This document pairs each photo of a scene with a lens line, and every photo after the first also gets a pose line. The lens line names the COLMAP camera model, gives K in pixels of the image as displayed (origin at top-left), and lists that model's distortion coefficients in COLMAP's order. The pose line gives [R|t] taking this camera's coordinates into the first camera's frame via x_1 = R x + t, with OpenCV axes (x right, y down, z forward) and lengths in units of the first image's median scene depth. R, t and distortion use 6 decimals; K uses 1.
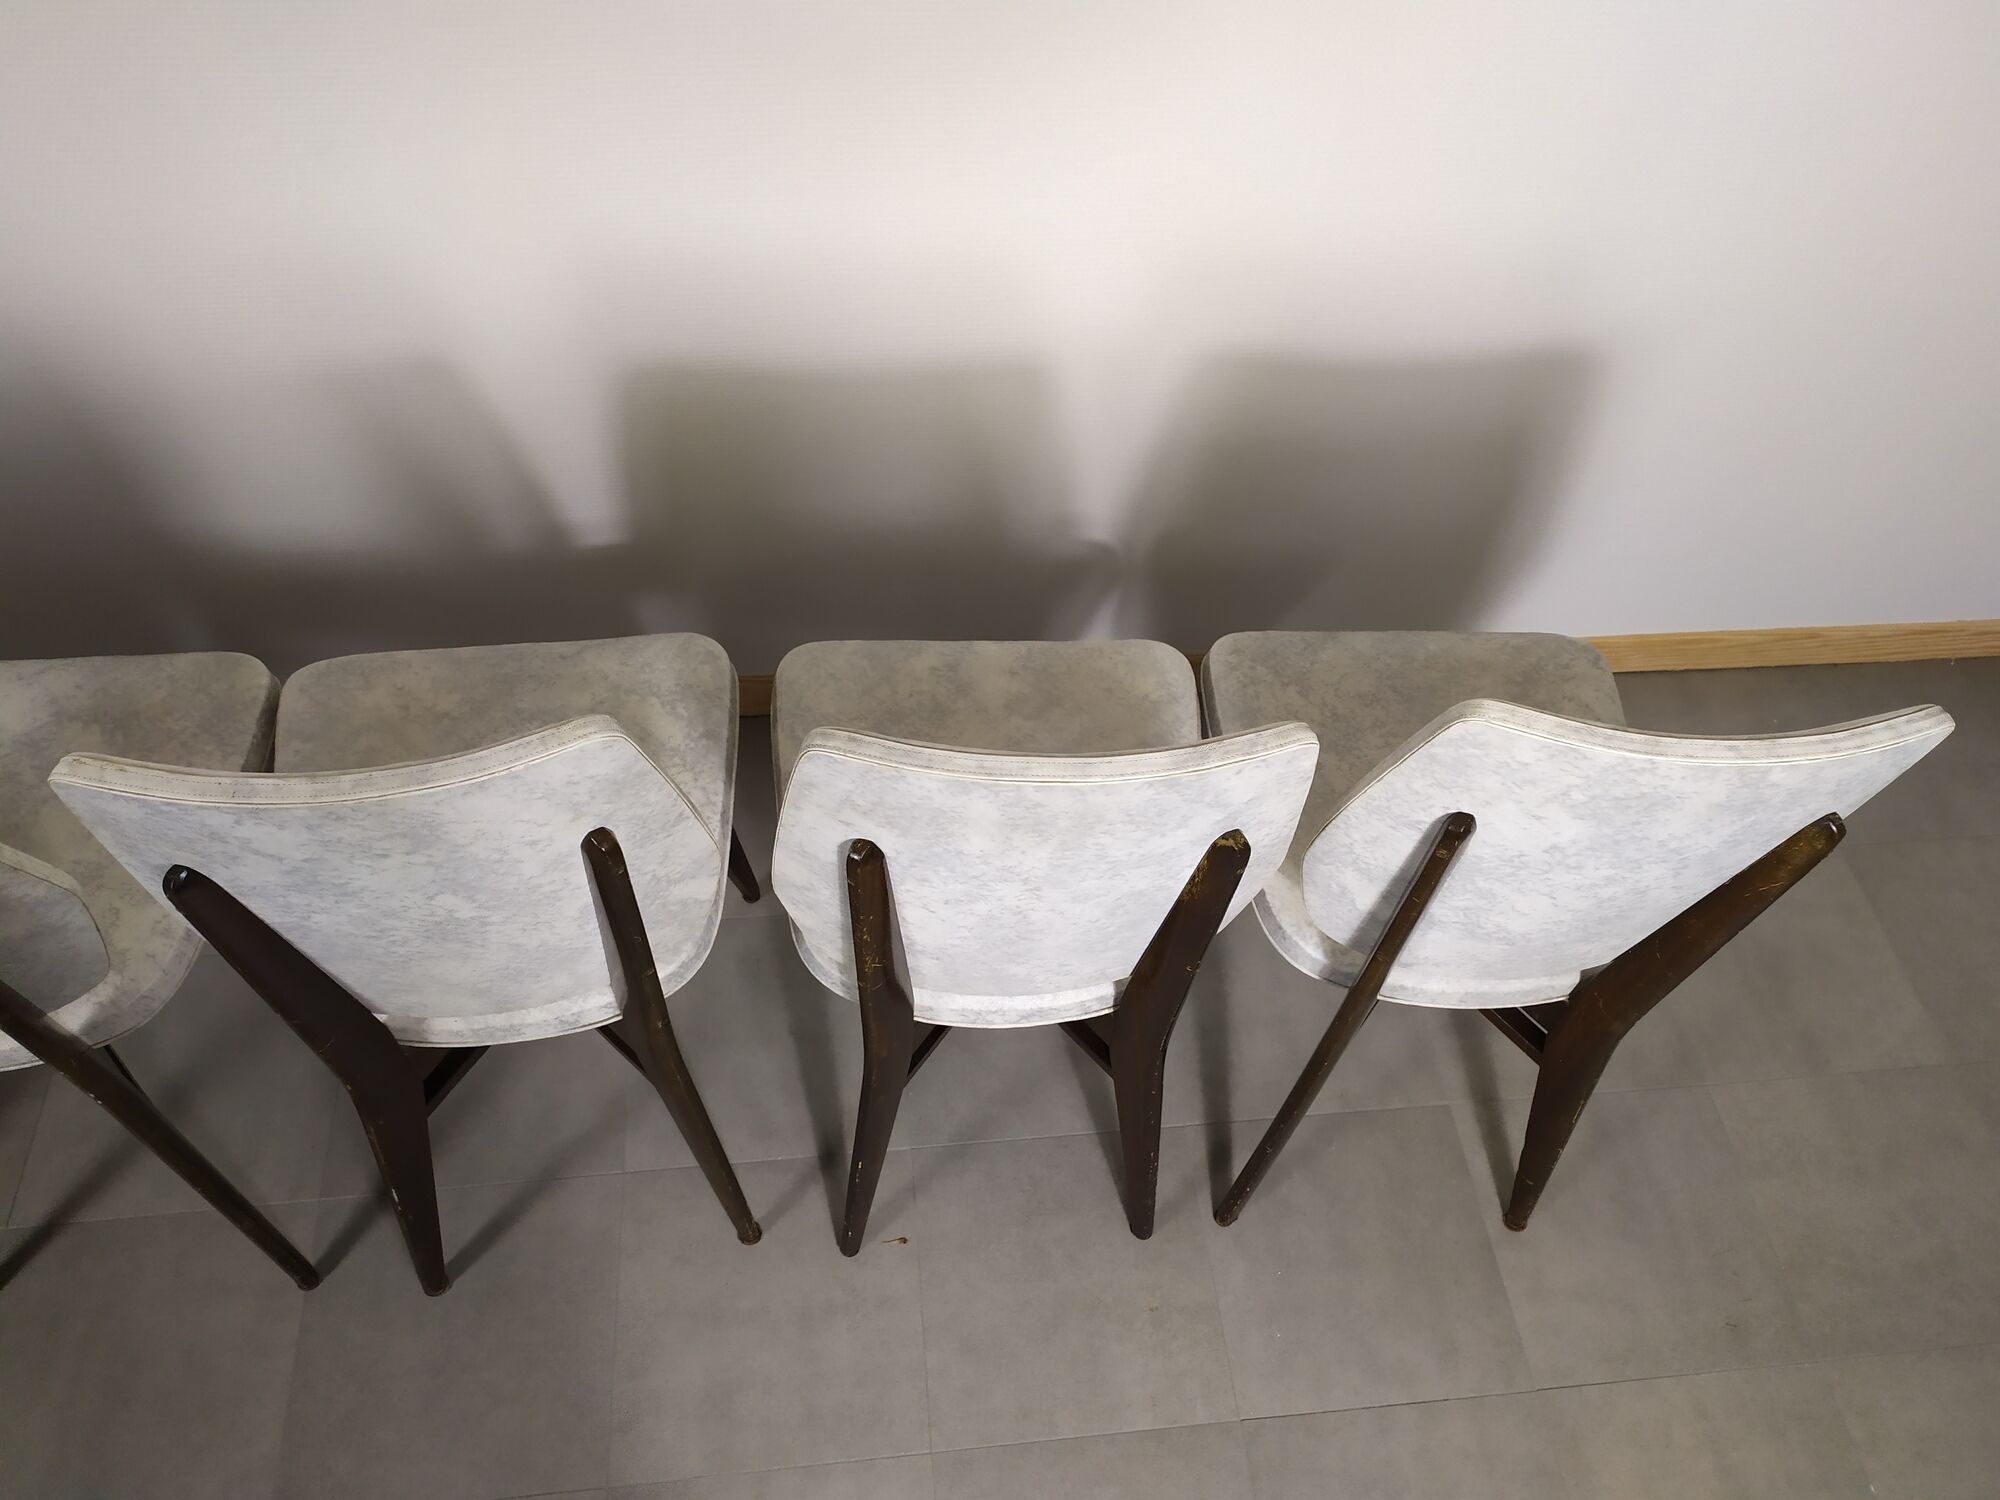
lens RADIAL K [[1496.5, 0, 1007.4], [0, 1496.5, 741.7], [0, 0, 1]] dist [0.061962, -0.069239]
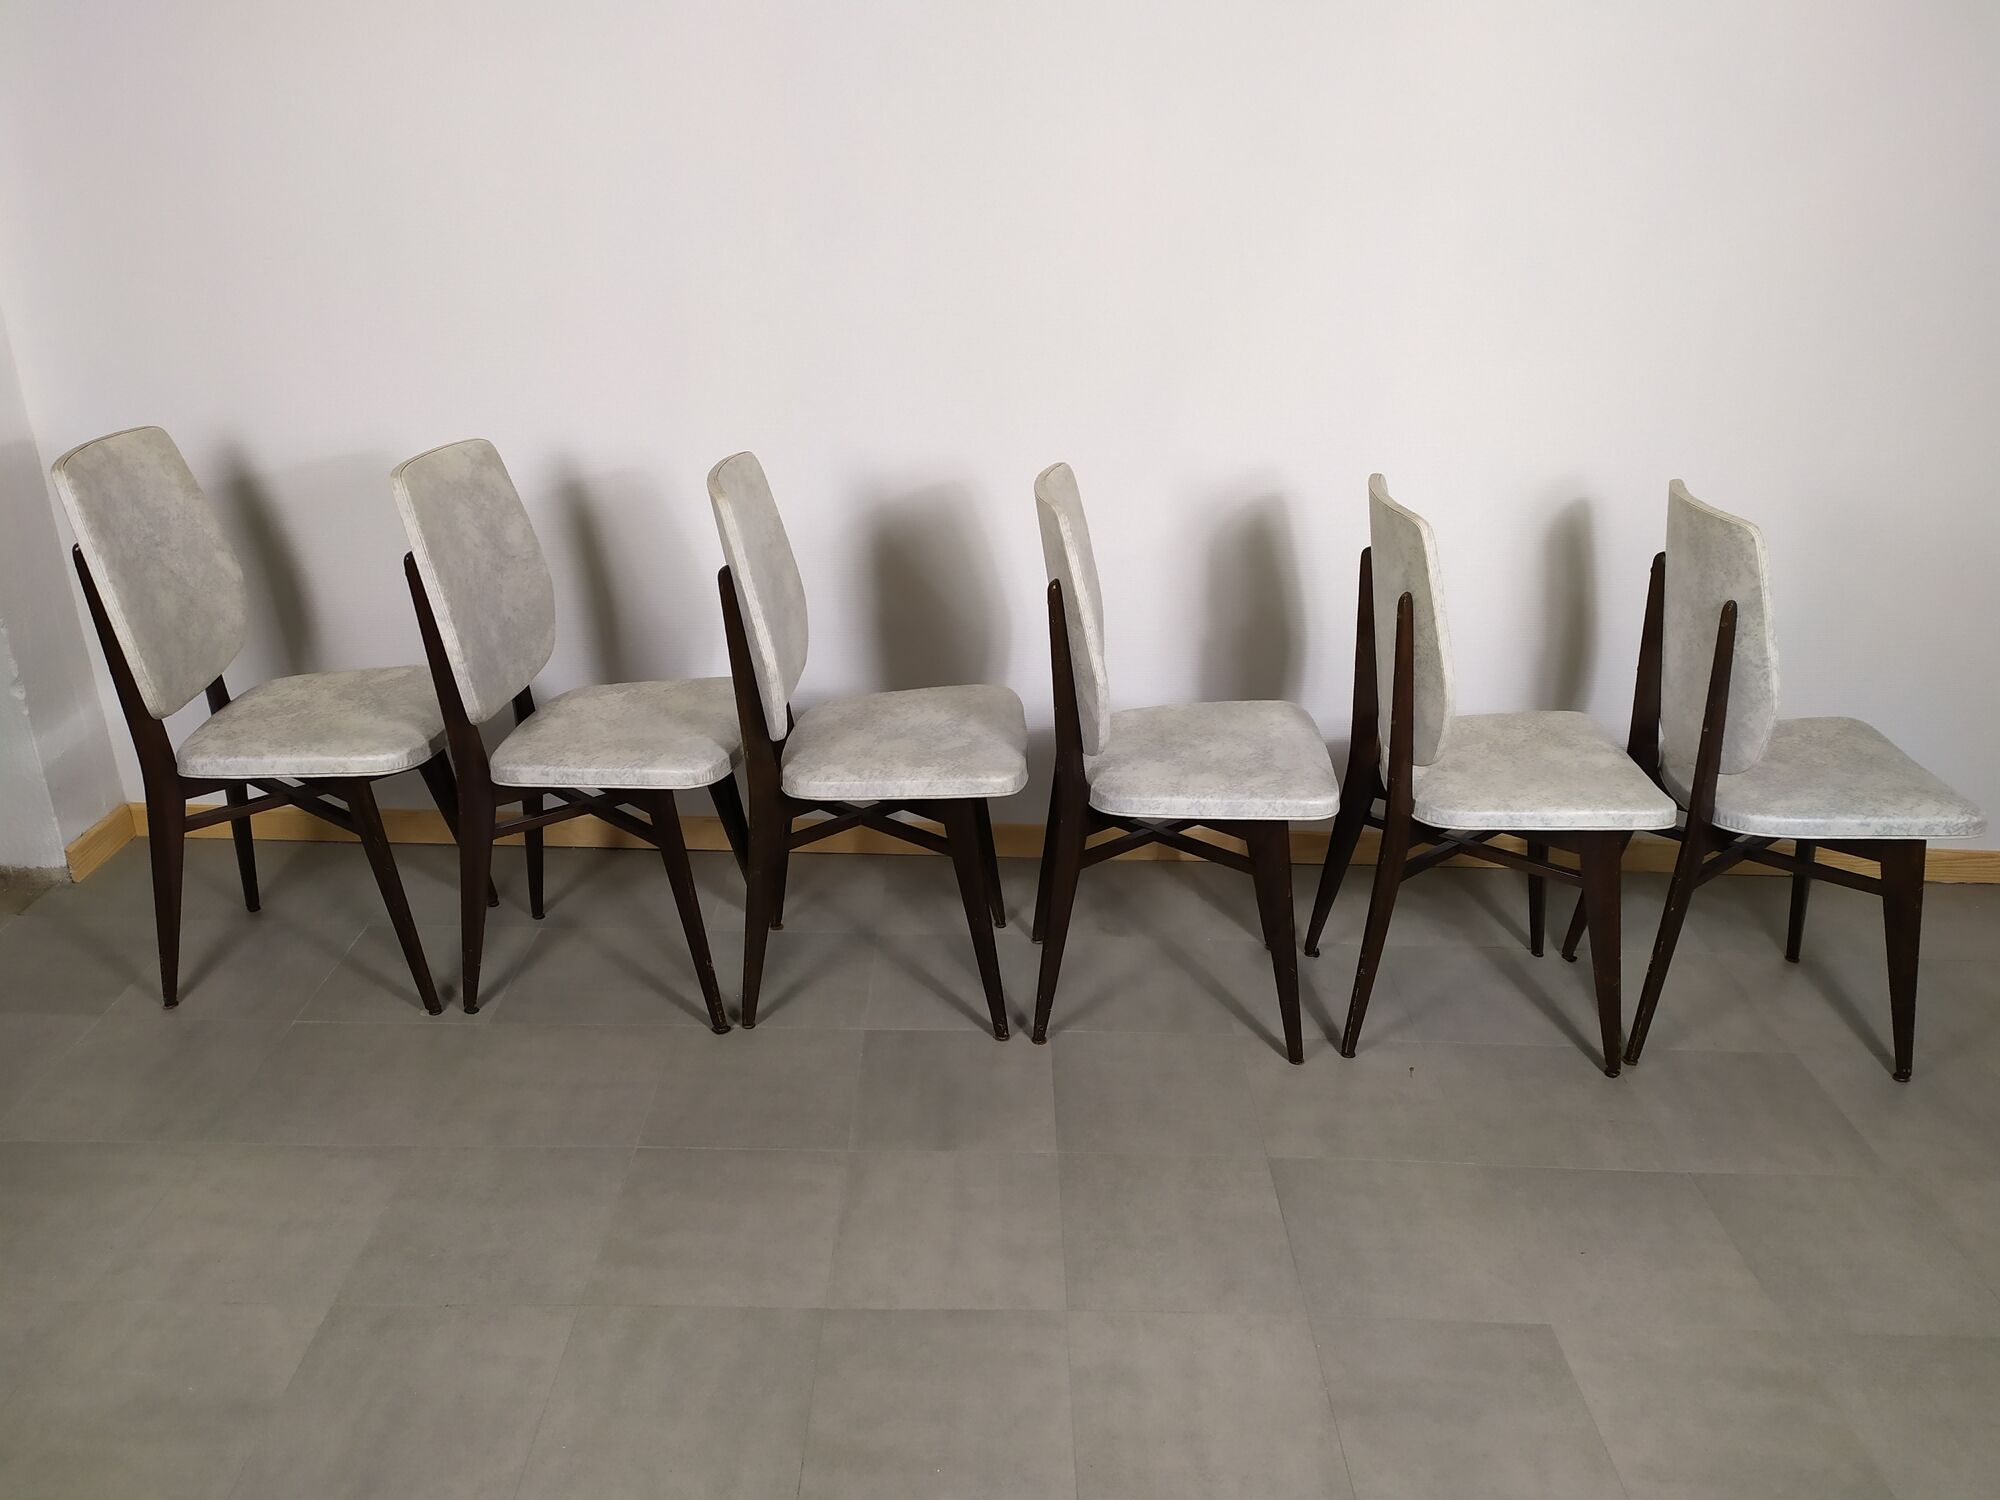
lens RADIAL K [[1477.7, 0, 999.5], [0, 1477.7, 754.7], [0, 0, 1]] dist [0.070160, -0.082016]
pose [[0.994447, 0.021625, -0.102994, -0.378470], [-0.068675, 0.874916, -0.479381, 0.855956], [0.079744, 0.483792, 0.871542, -0.529535]]
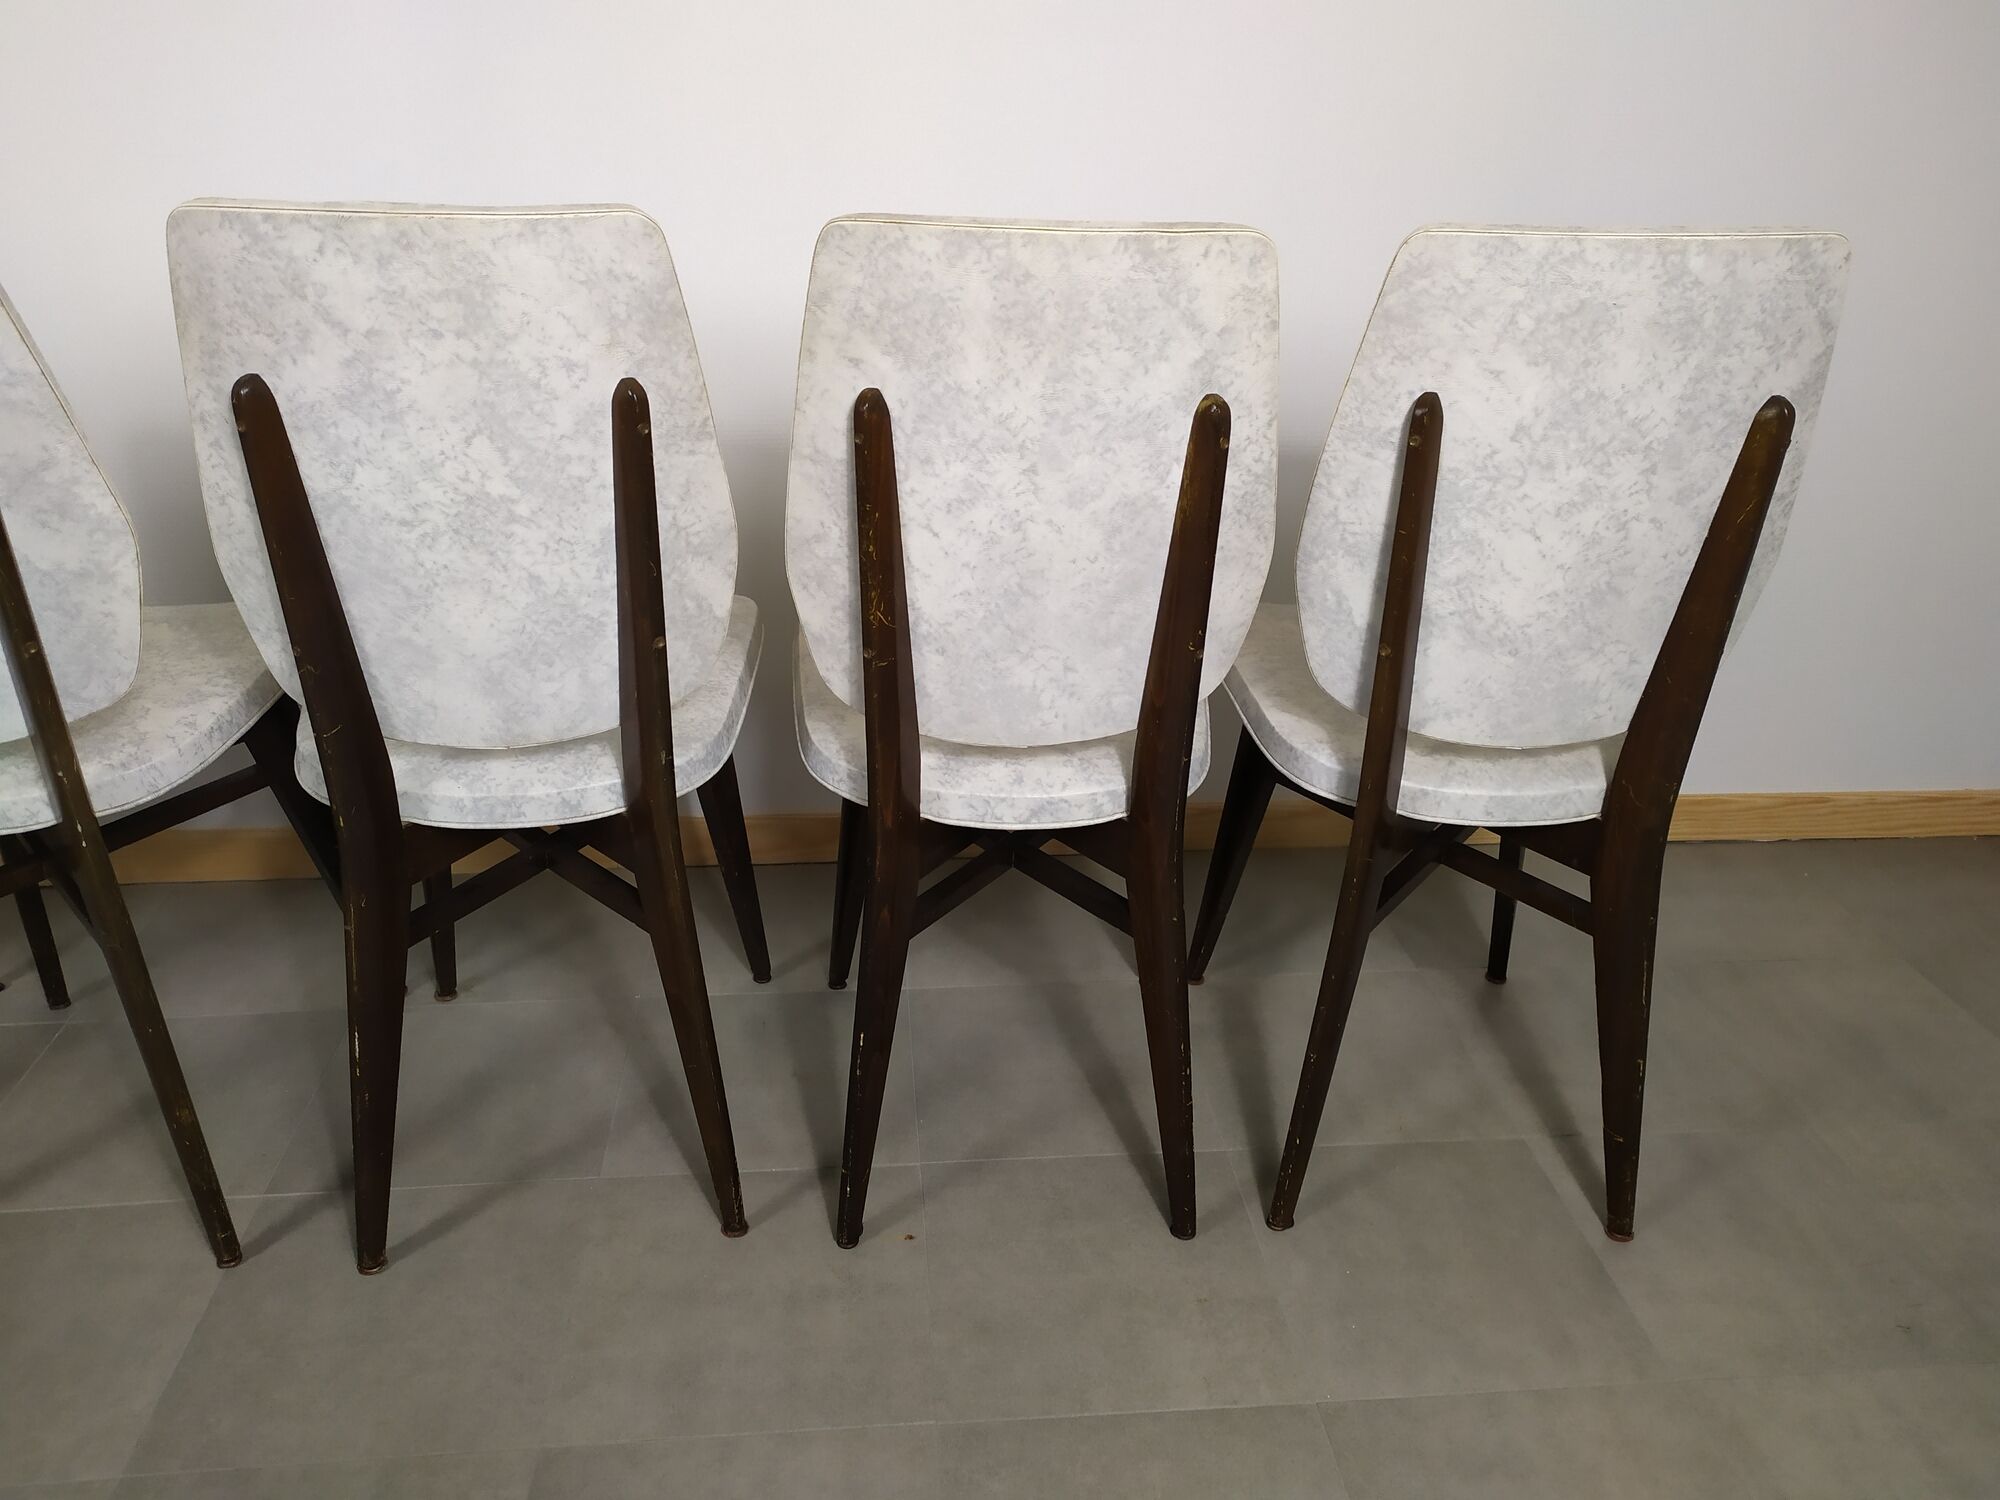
lens RADIAL K [[1483.3, 0, 1000.0], [0, 1483.3, 750.0], [0, 0, 1]] dist [0.069602, -0.079876]
pose [[0.999422, -0.023042, -0.024988, 0.012260], [0.008509, 0.881350, -0.472387, 0.531416], [0.032908, 0.471902, 0.881037, 0.115318]]
